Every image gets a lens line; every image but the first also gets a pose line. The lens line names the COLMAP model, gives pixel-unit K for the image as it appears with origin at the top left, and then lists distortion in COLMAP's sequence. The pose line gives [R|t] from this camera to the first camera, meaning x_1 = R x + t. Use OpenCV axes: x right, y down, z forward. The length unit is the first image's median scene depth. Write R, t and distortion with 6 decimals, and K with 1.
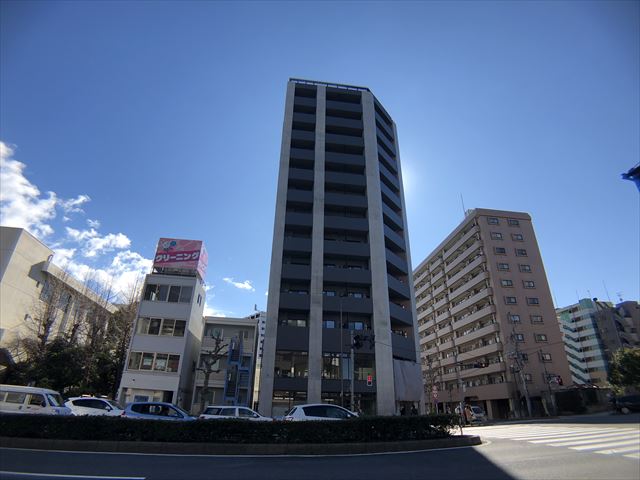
lens RADIAL K [[356.9, 0, 331.4], [0, 356.9, 228.2], [0, 0, 1]] dist [-0.074573, 0.000551]
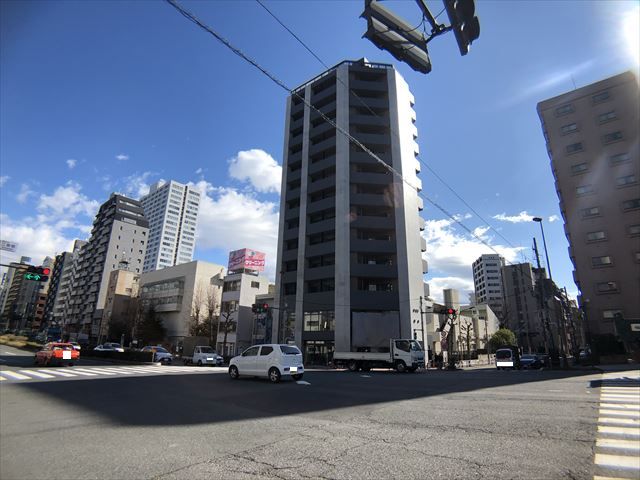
lens RADIAL K [[358.3, 0, 322.1], [0, 358.3, 224.6], [0, 0, 1]] dist [-0.070084, 0.002515]
pose [[0.671396, -0.247141, -0.698677, 0.922711], [0.343637, 0.939100, -0.001966, 0.054625], [0.656614, -0.238771, 0.715435, 0.122524]]
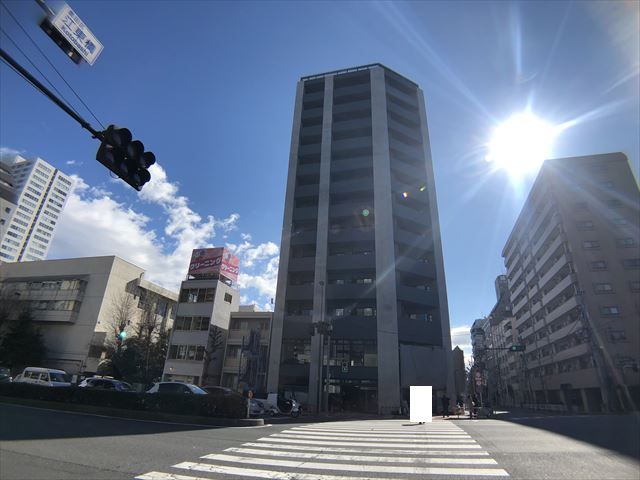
lens RADIAL K [[358.3, 0, 322.1], [0, 358.3, 224.6], [0, 0, 1]] dist [-0.070084, 0.002515]
pose [[0.911617, -0.153833, -0.381168, 0.356752], [0.162000, 0.986732, -0.010782, 0.027048], [0.377770, -0.051921, 0.924443, 0.054198]]
